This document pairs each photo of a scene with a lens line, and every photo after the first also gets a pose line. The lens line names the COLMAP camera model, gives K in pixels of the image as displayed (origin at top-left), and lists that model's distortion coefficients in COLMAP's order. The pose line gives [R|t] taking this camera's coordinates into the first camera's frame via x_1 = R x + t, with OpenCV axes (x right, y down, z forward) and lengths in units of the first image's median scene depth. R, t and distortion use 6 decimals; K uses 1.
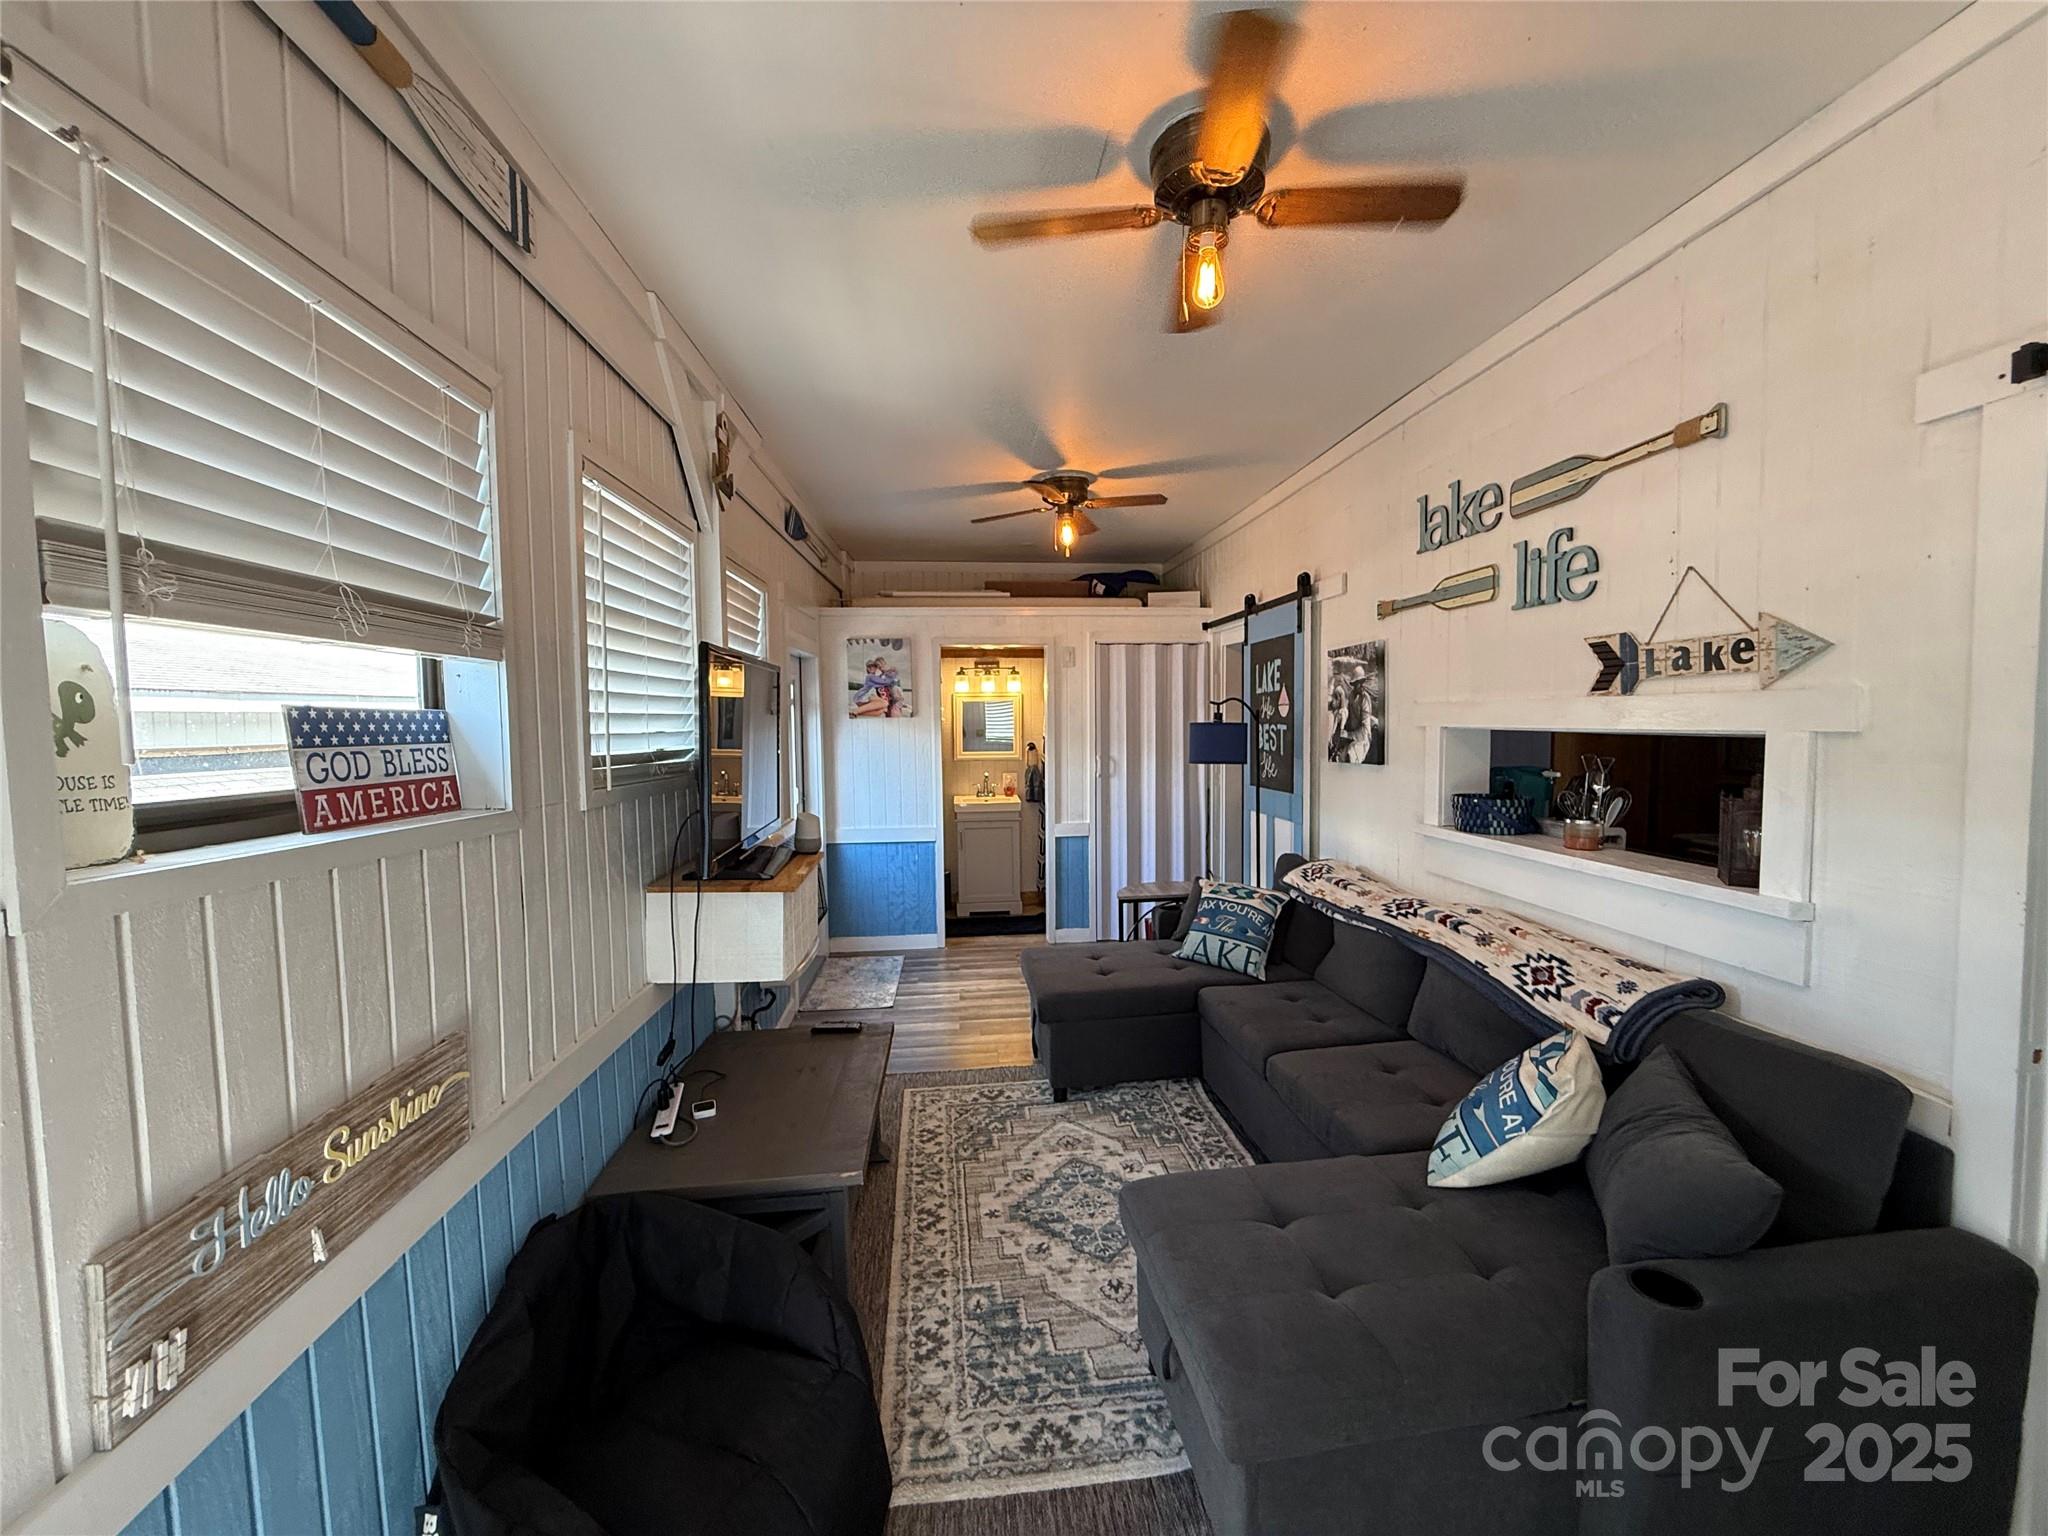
lens RADIAL K [[825.7, 0, 1024.0], [0, 825.7, 768.0], [0, 0, 1]] dist [0.000117, 0.000009]
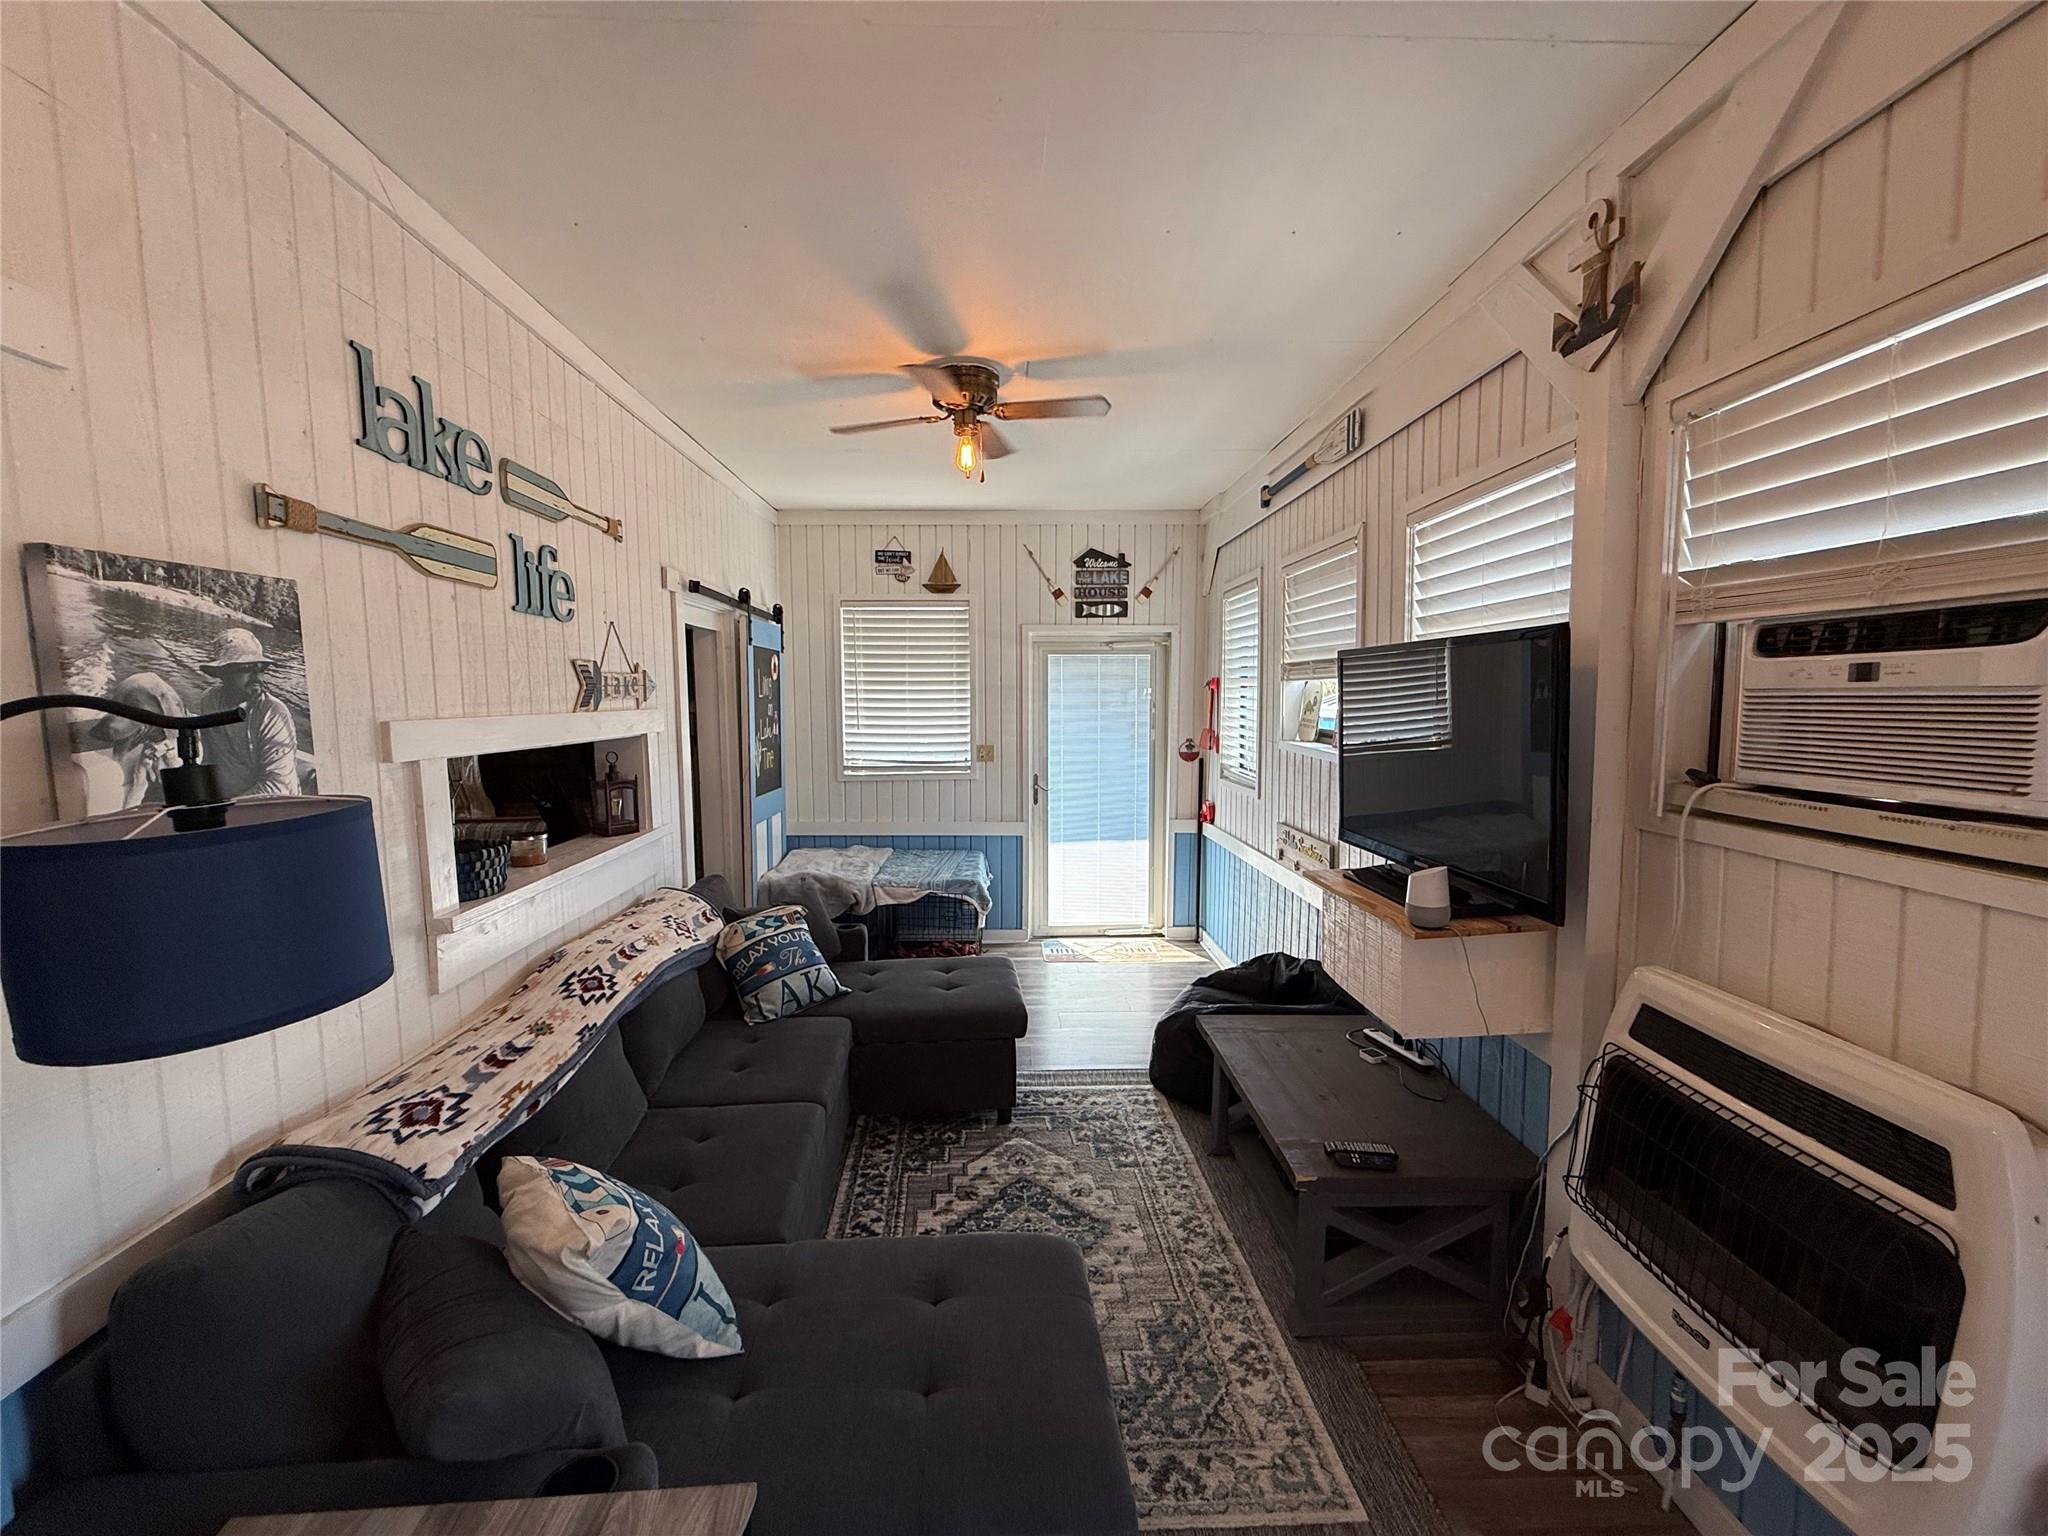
lens RADIAL K [[825.7, 0, 1024.0], [0, 825.7, 768.0], [0, 0, 1]] dist [0.000117, 0.000009]
pose [[-0.998598, 0.020326, 0.048870, 0.026037], [0.027315, 0.988776, 0.146886, -0.140914], [-0.045336, 0.148015, -0.987946, 1.846816]]
